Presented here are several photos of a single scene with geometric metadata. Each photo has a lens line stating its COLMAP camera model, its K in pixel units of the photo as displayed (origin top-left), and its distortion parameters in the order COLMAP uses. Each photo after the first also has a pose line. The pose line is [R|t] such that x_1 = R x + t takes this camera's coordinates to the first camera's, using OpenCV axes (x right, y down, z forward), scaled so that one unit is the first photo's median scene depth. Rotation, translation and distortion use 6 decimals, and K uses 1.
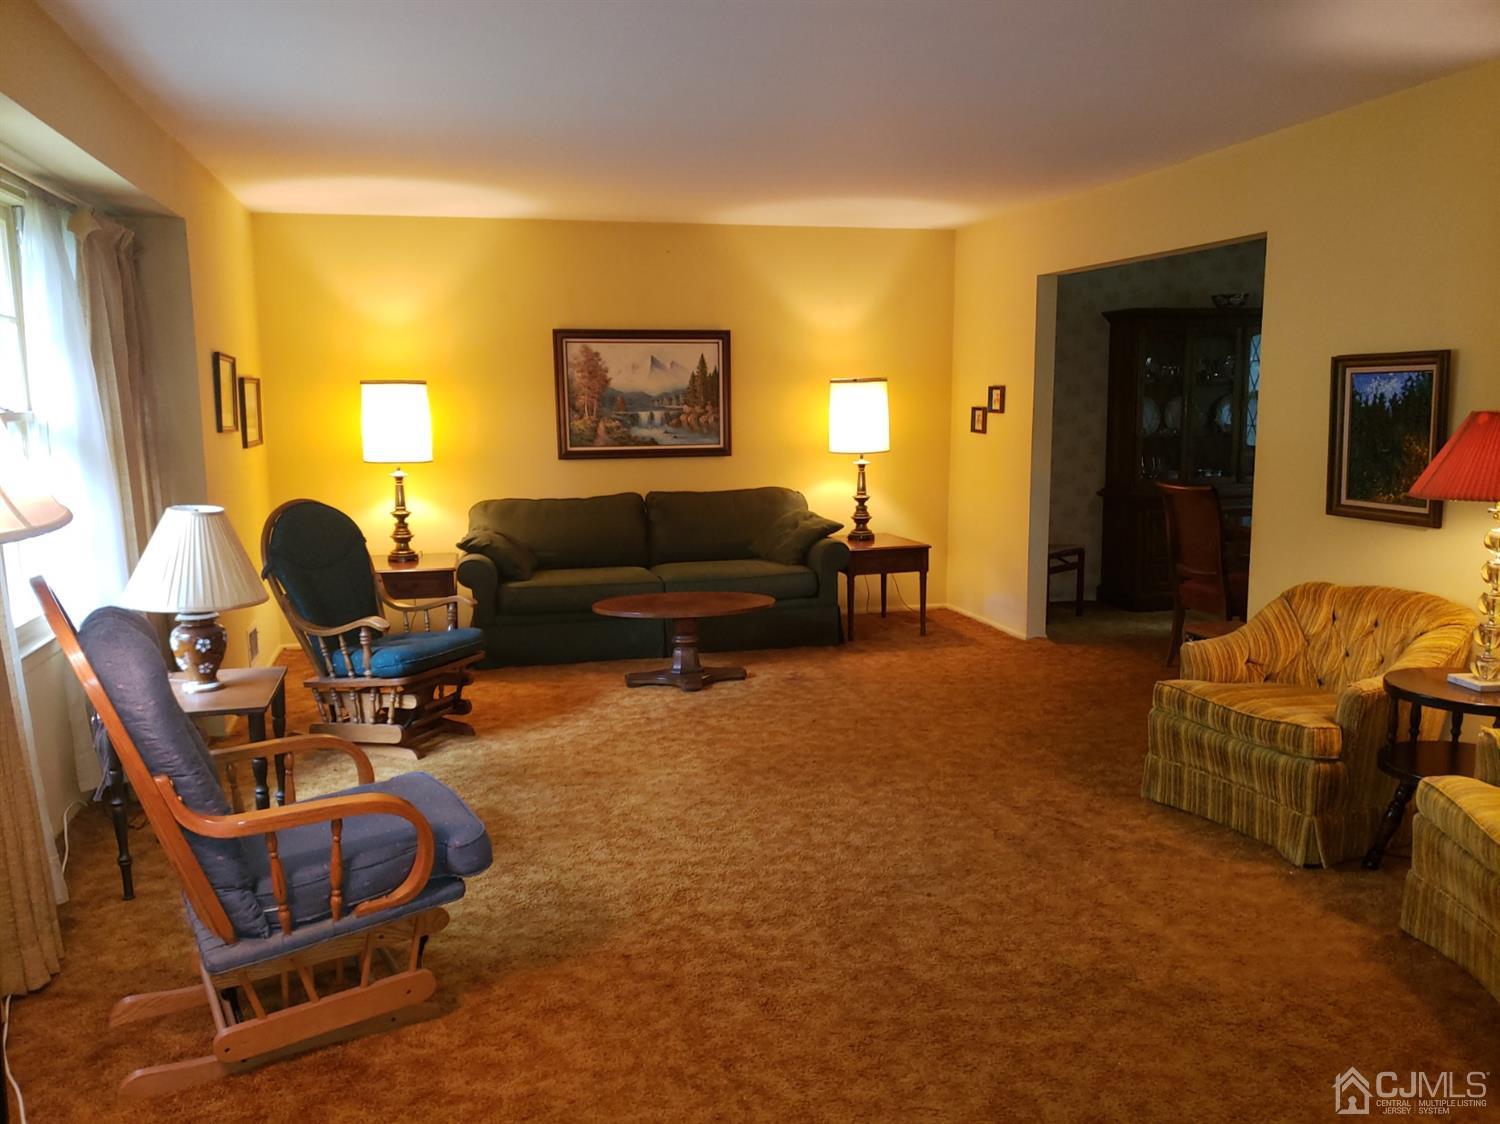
lens RADIAL K [[1166.6, 0, 751.8], [0, 1166.6, 554.7], [0, 0, 1]] dist [0.012564, 0.010325]
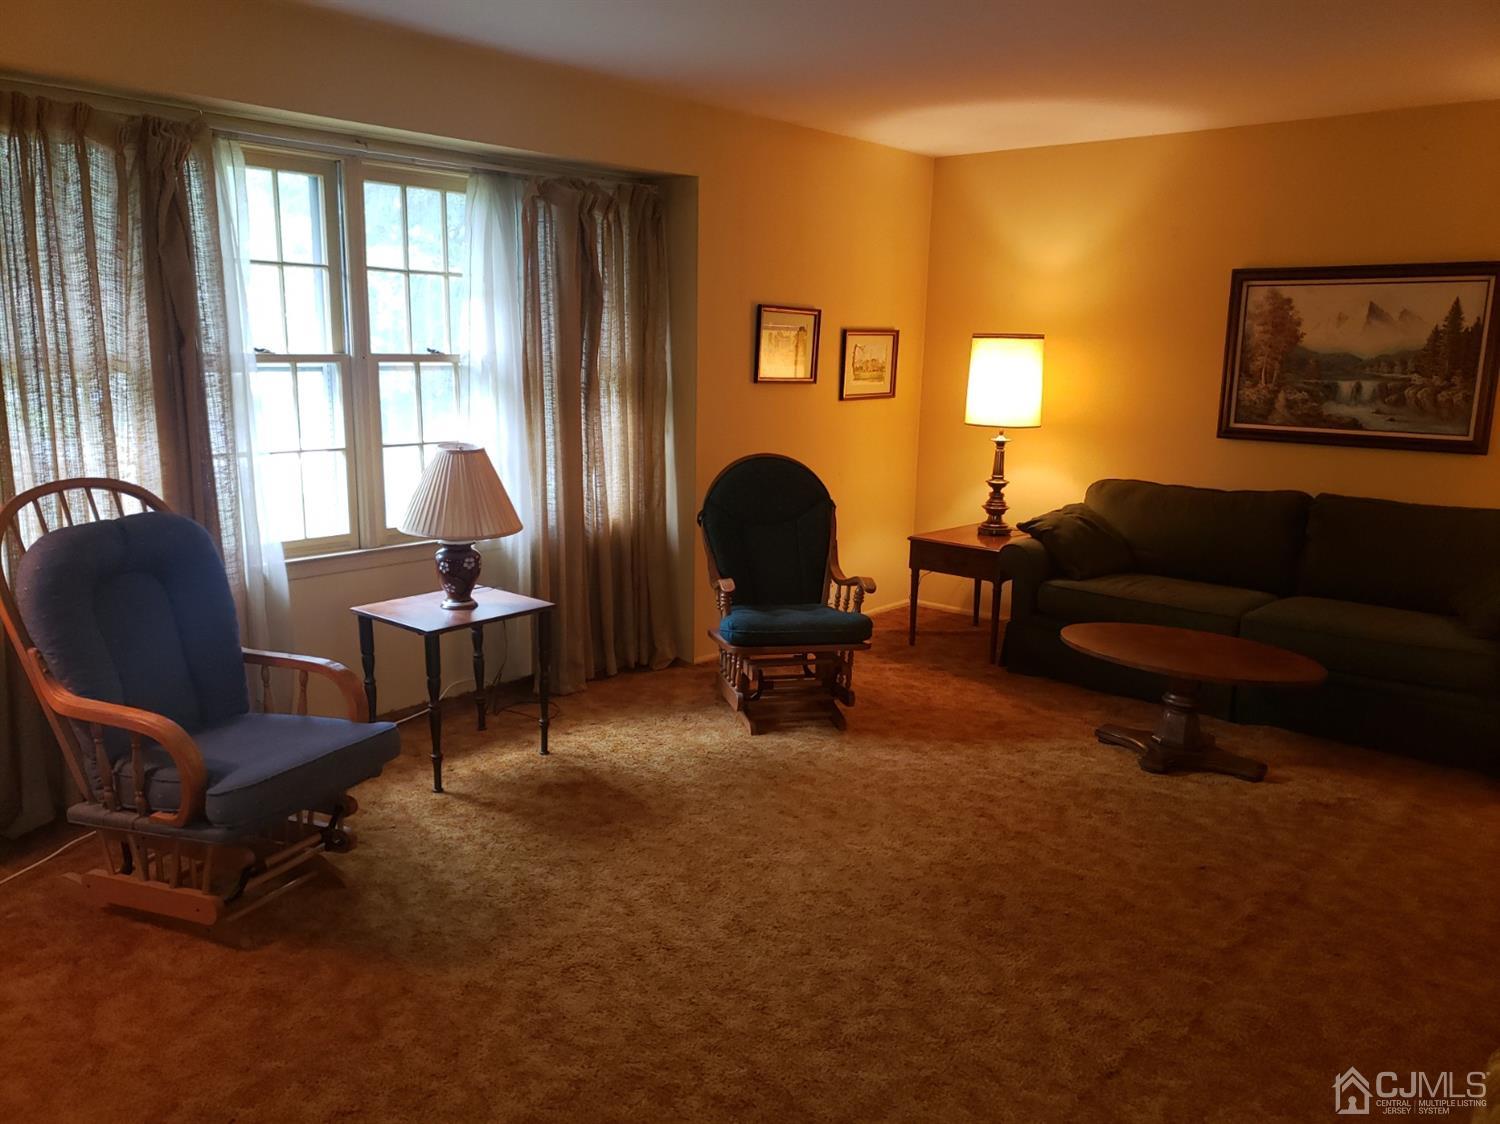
lens RADIAL K [[1175.2, 0, 747.3], [0, 1175.2, 518.1], [0, 0, 1]] dist [-0.000074, -0.010126]
pose [[0.535347, 0.138322, -0.833229, 0.323800], [-0.131358, 0.988131, 0.079639, -0.050131], [0.834355, 0.066817, 0.547163, 0.316496]]
